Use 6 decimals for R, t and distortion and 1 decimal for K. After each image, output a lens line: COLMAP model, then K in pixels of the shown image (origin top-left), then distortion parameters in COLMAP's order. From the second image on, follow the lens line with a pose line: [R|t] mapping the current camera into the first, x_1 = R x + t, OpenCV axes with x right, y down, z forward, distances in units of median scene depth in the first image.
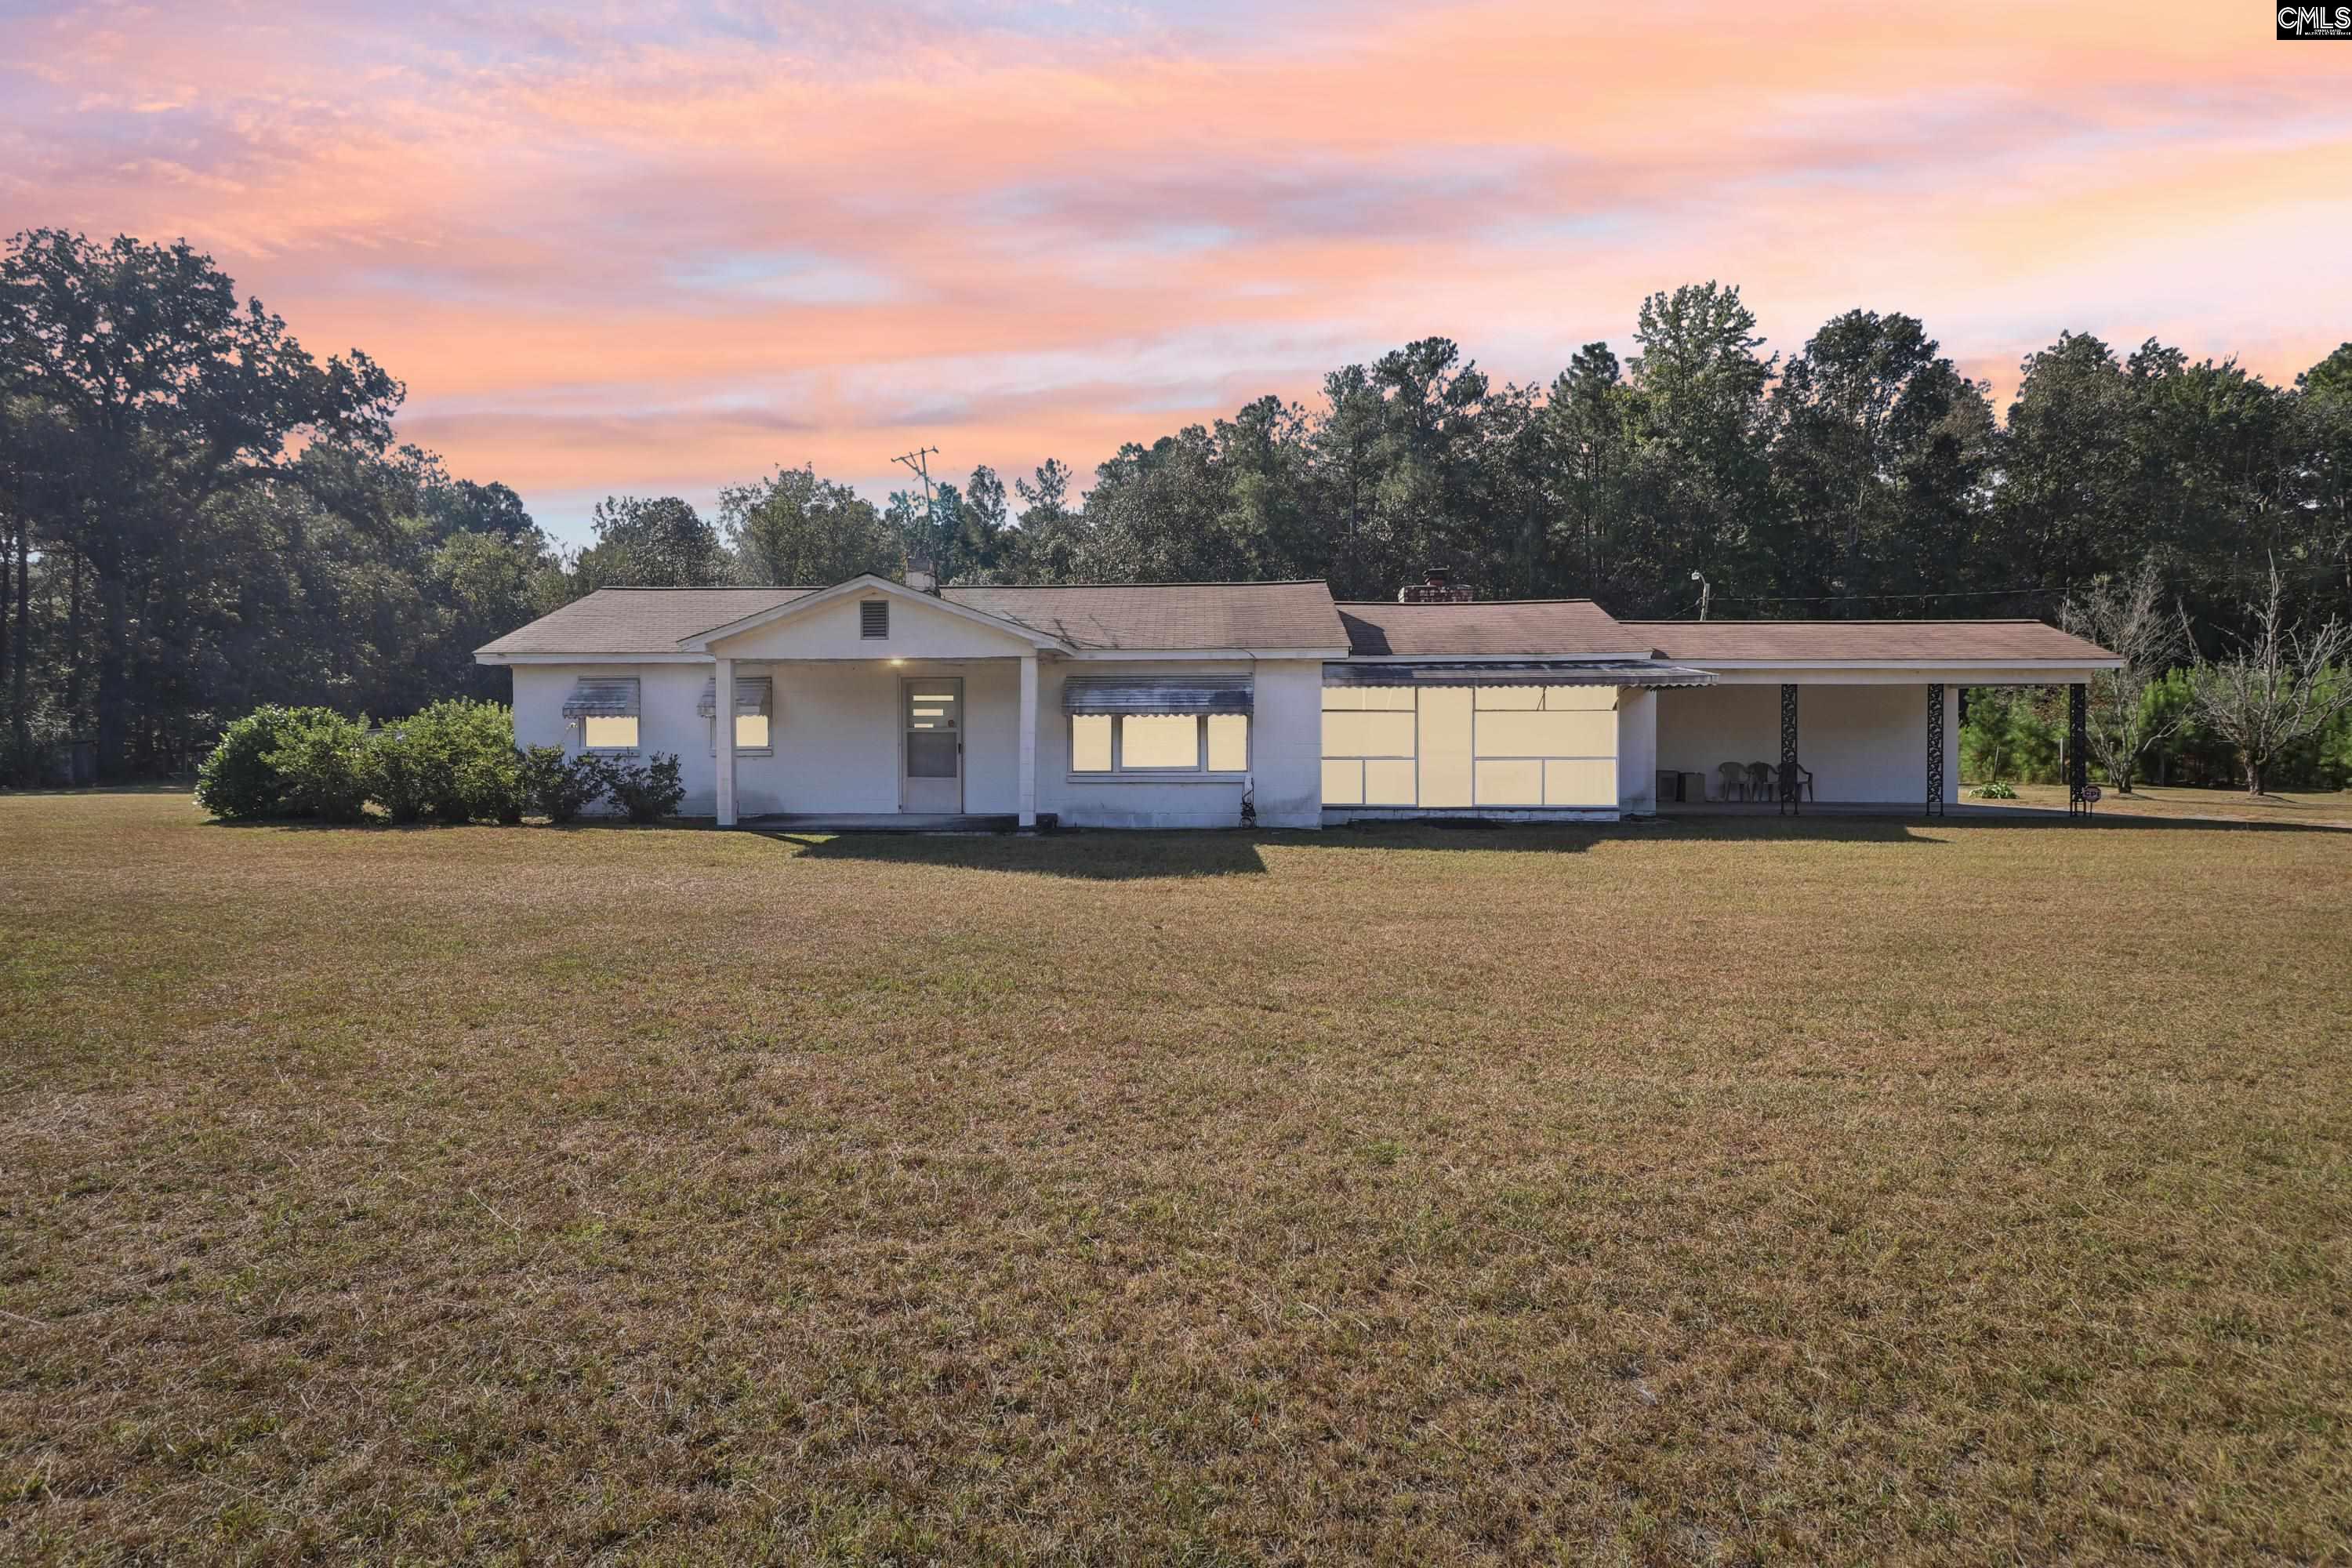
lens RADIAL K [[1229.9, 0, 1155.9], [0, 1229.9, 750.2], [0, 0, 1]] dist [-0.000471, -0.001080]
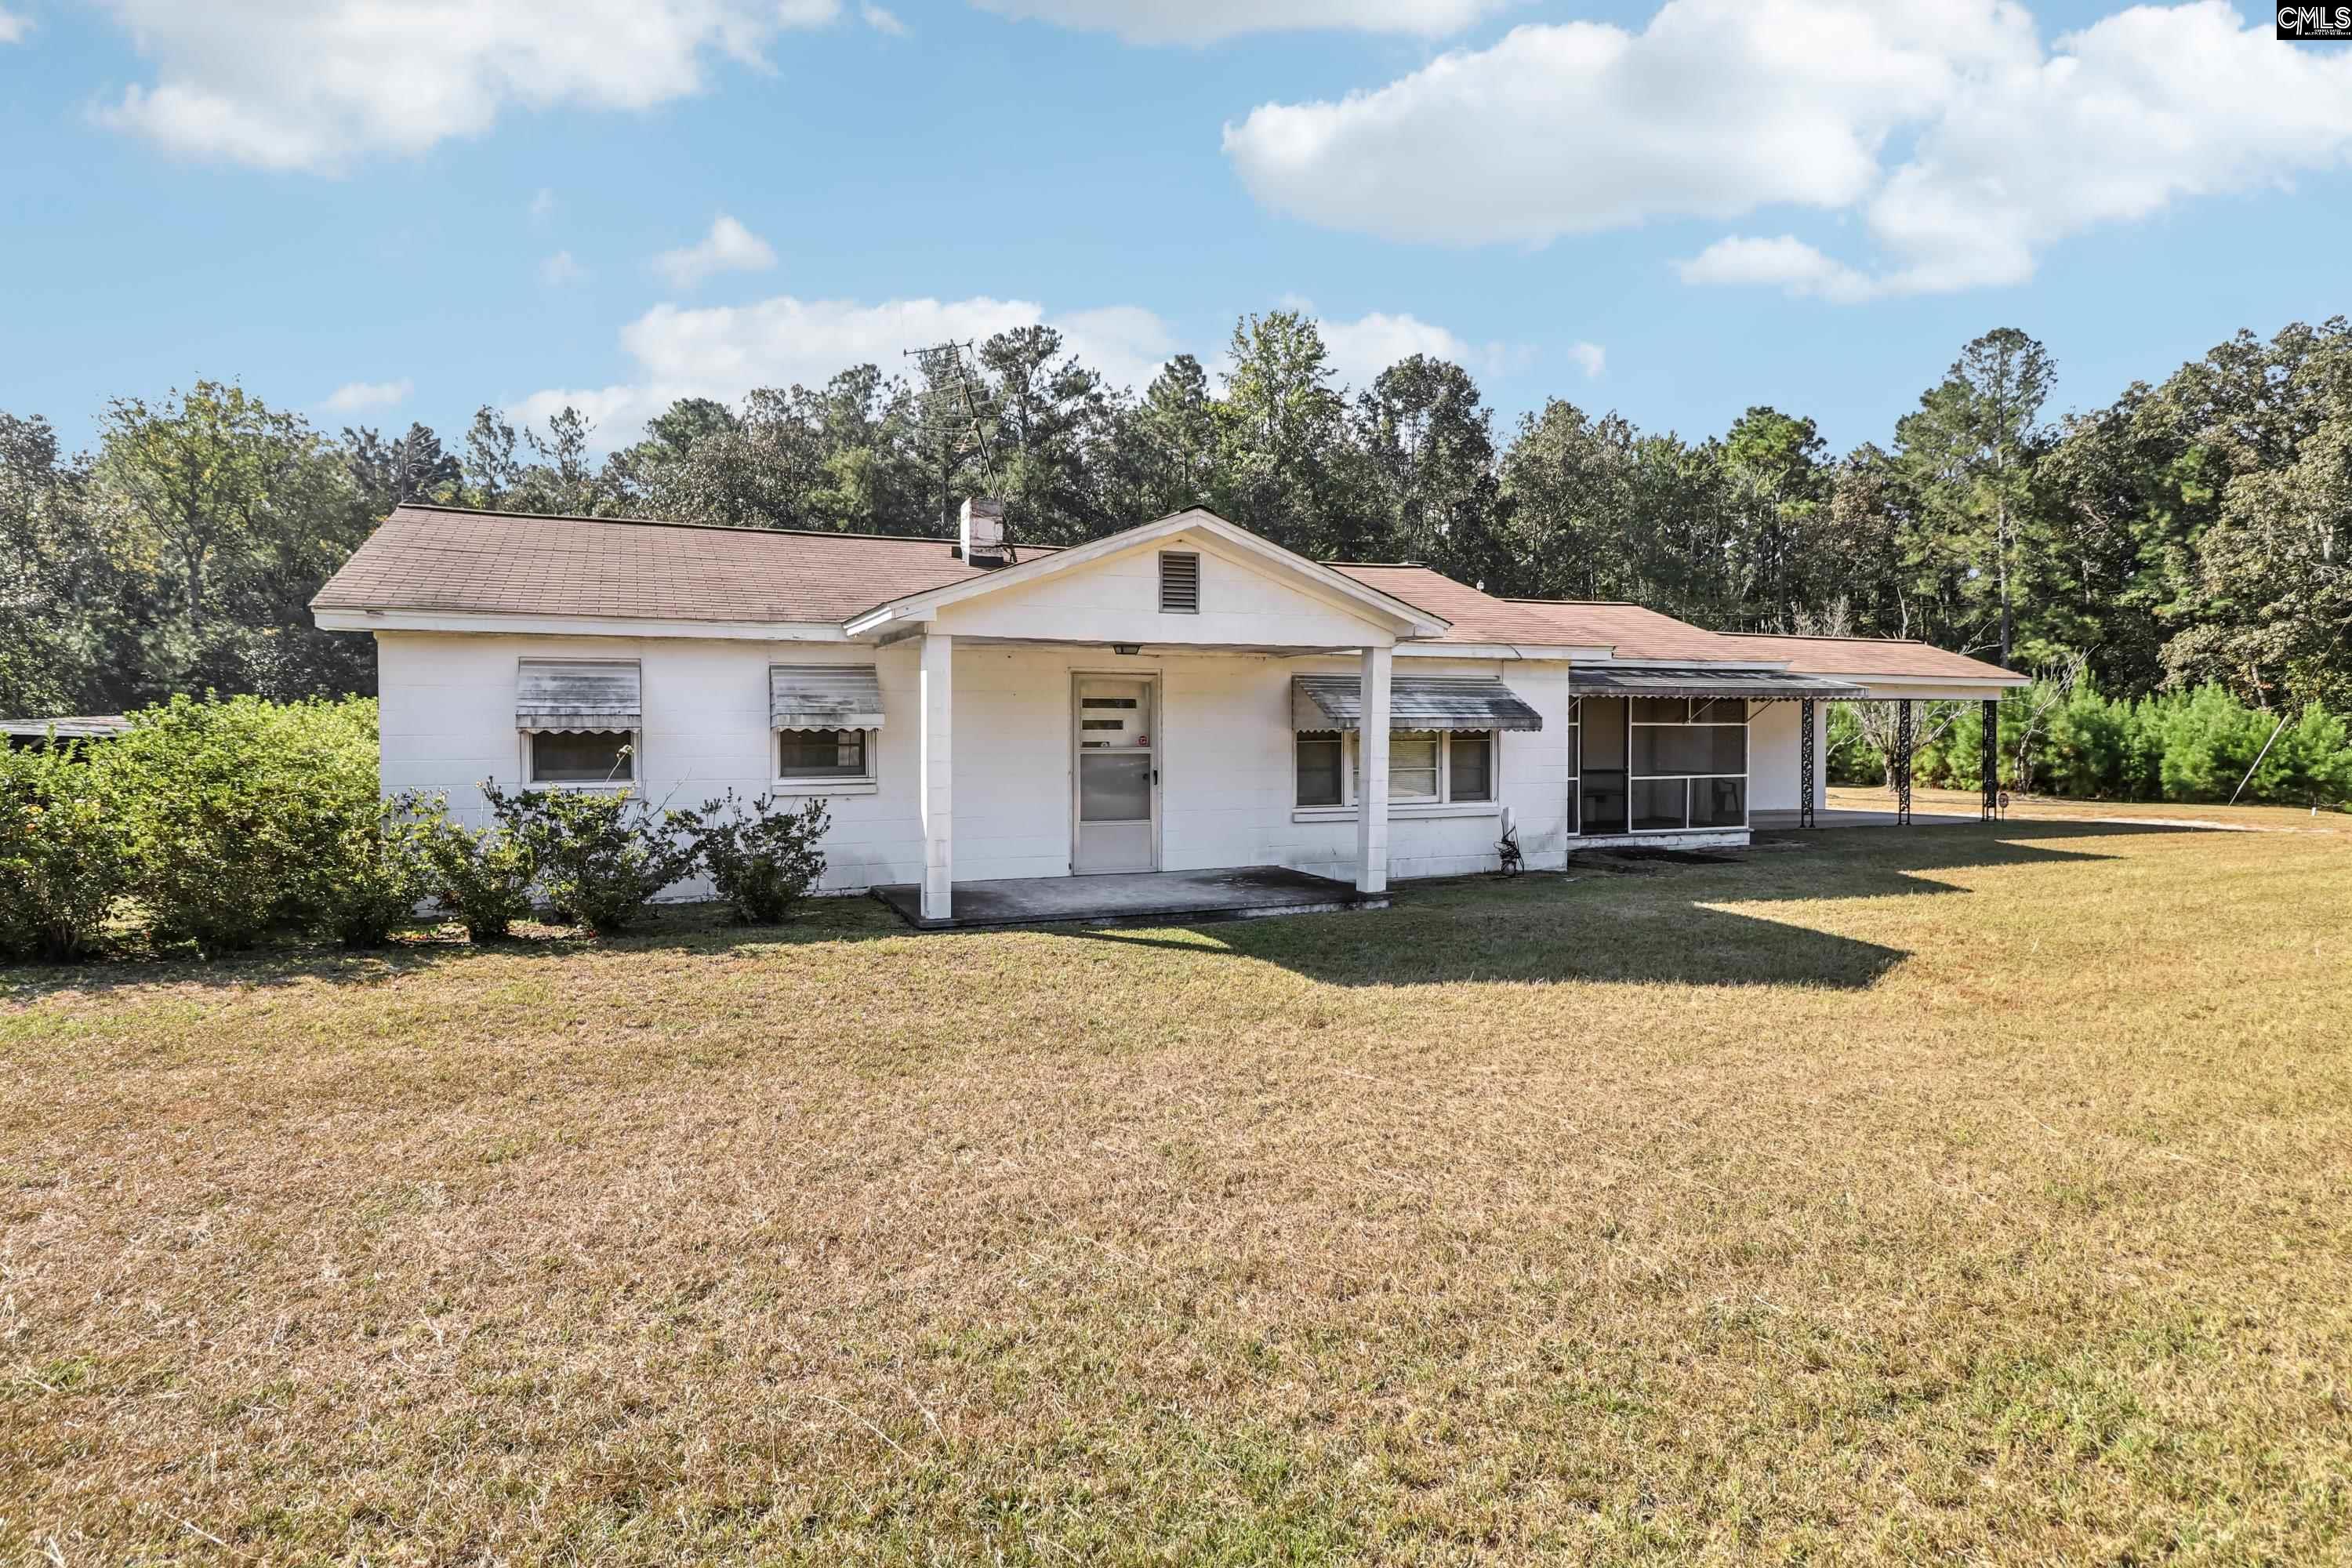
lens RADIAL K [[1229.9, 0, 1155.9], [0, 1229.9, 750.2], [0, 0, 1]] dist [-0.000471, -0.001080]
pose [[0.900506, -0.005305, 0.434810, -0.120578], [0.005097, 0.999986, 0.001644, -0.004694], [-0.434813, 0.000736, 0.900521, 0.100796]]
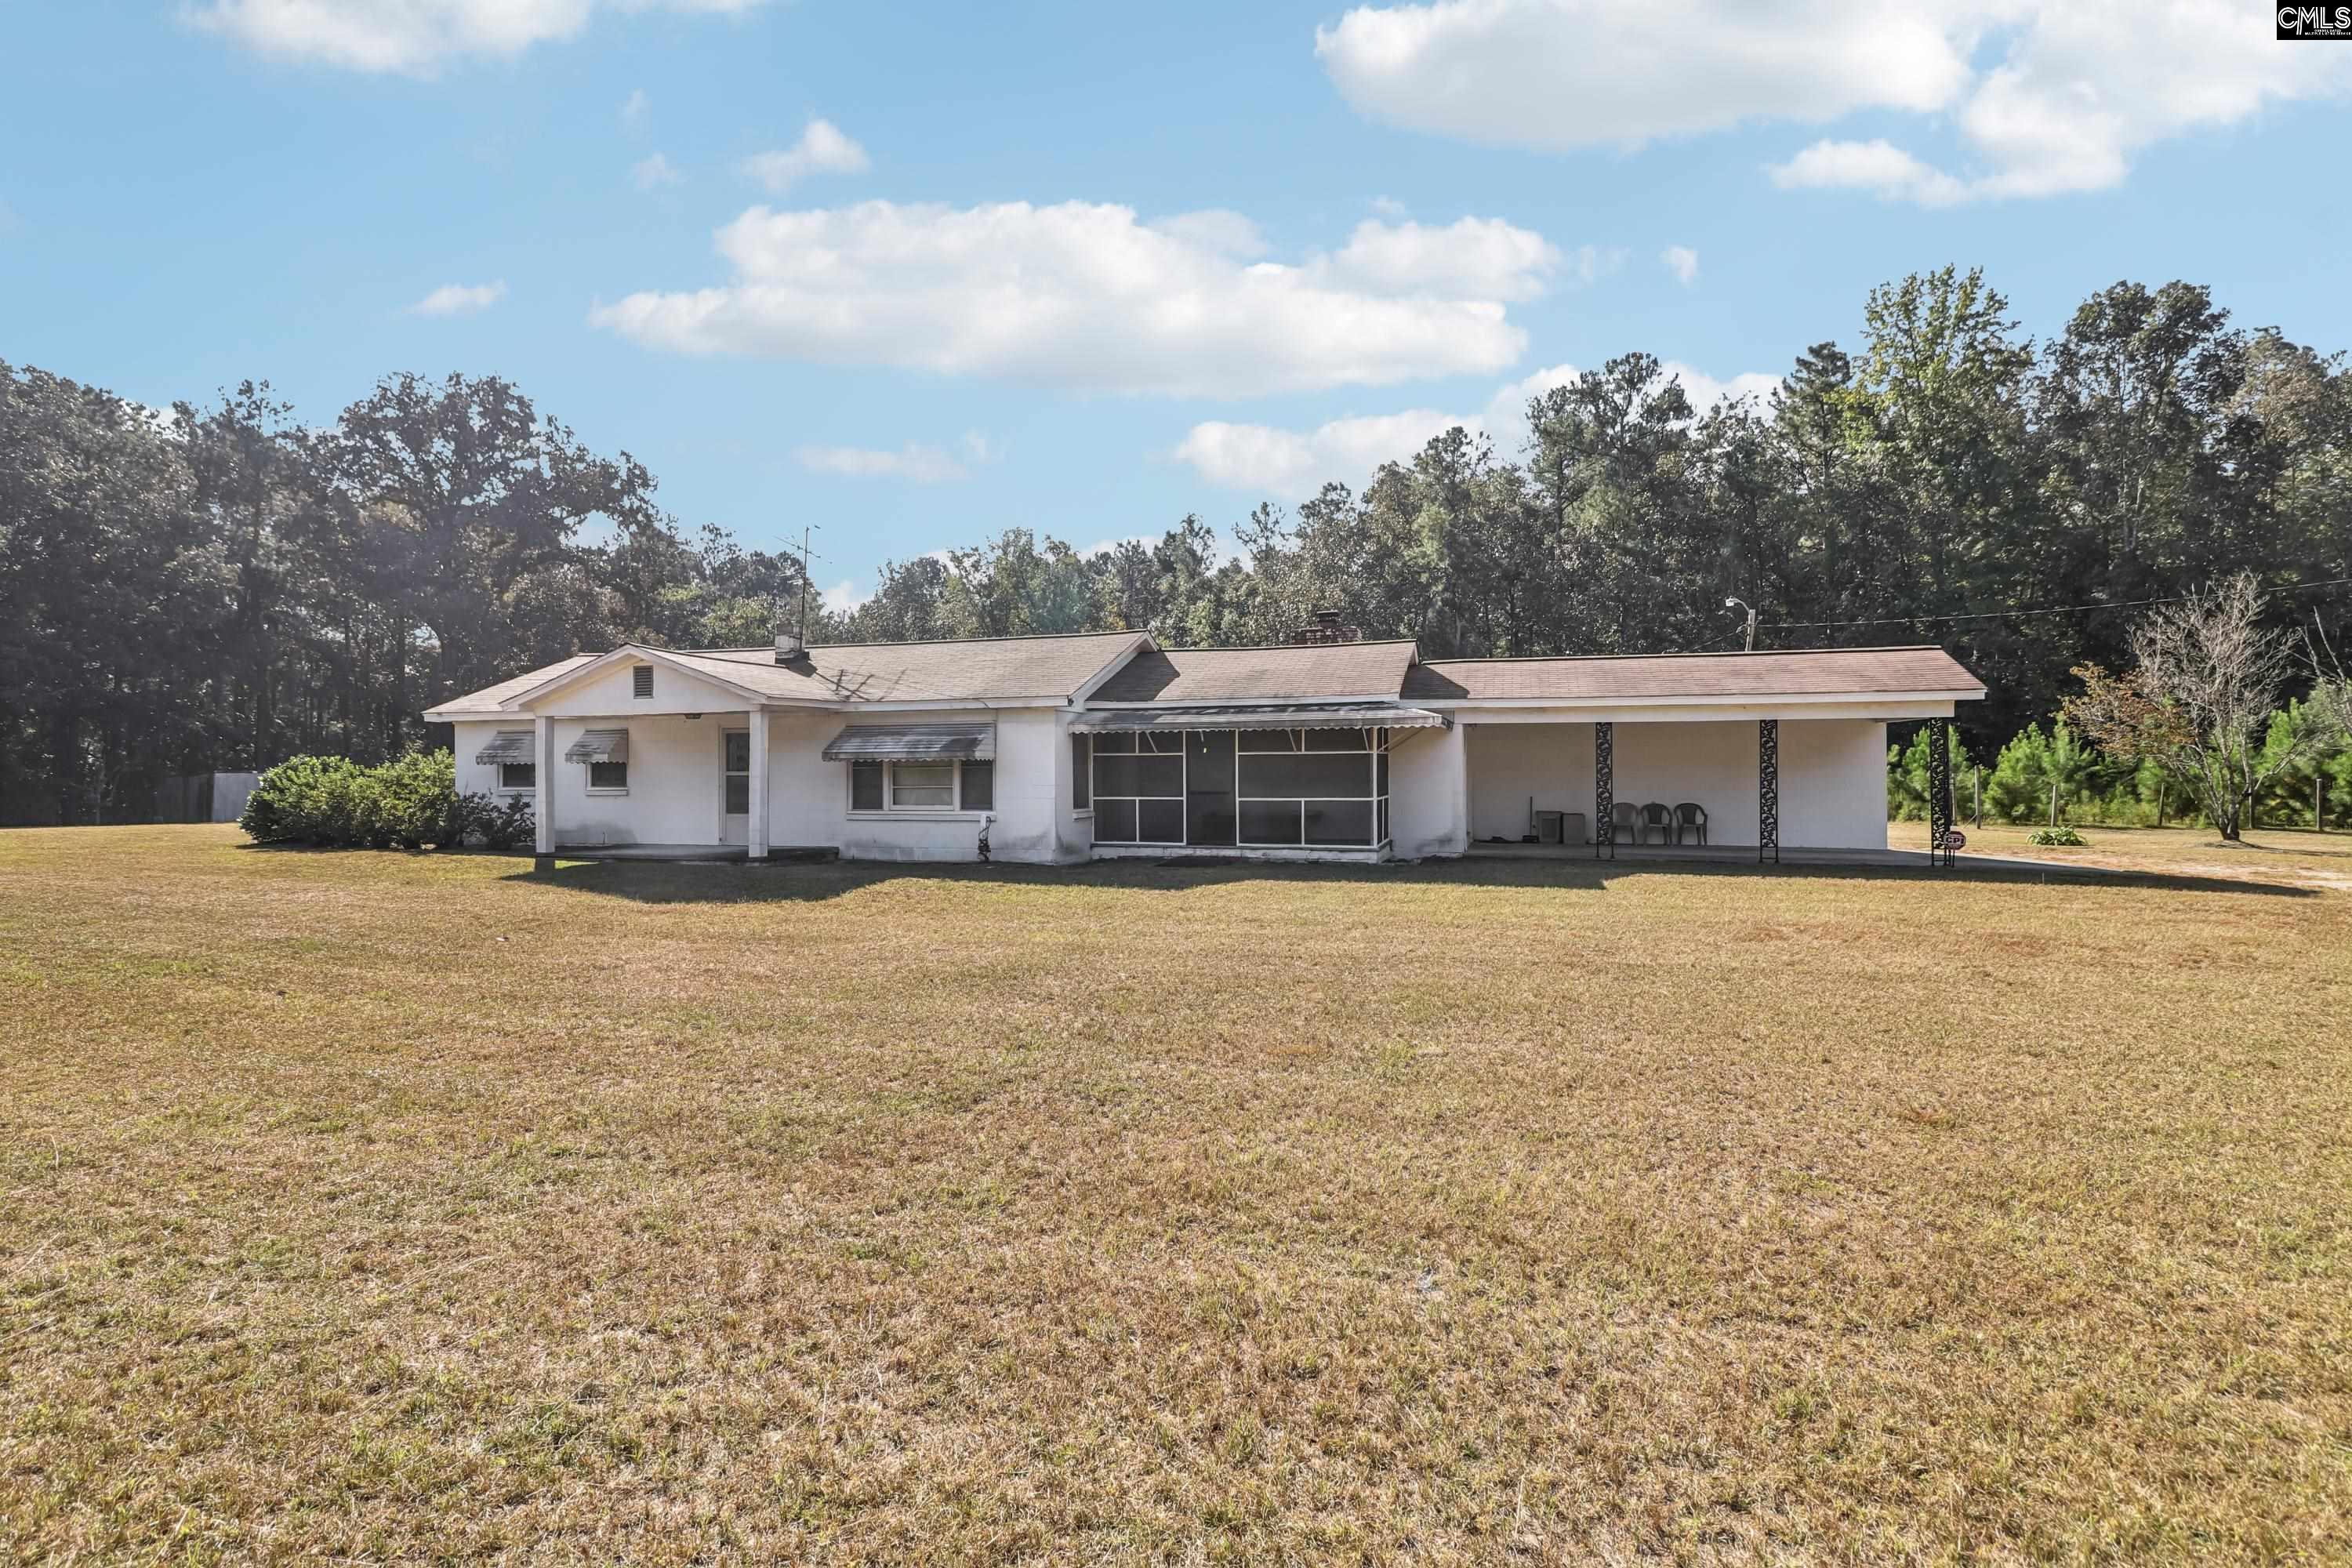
lens RADIAL K [[1222.5, 0, 1176.0], [0, 1222.5, 784.0], [0, 0, 1]] dist [-0.005722, -0.000623]
pose [[0.967260, -0.000544, -0.253786, 0.133138], [0.000383, 1.000000, -0.000681, -0.001492], [0.253786, 0.000562, 0.967260, -0.003149]]
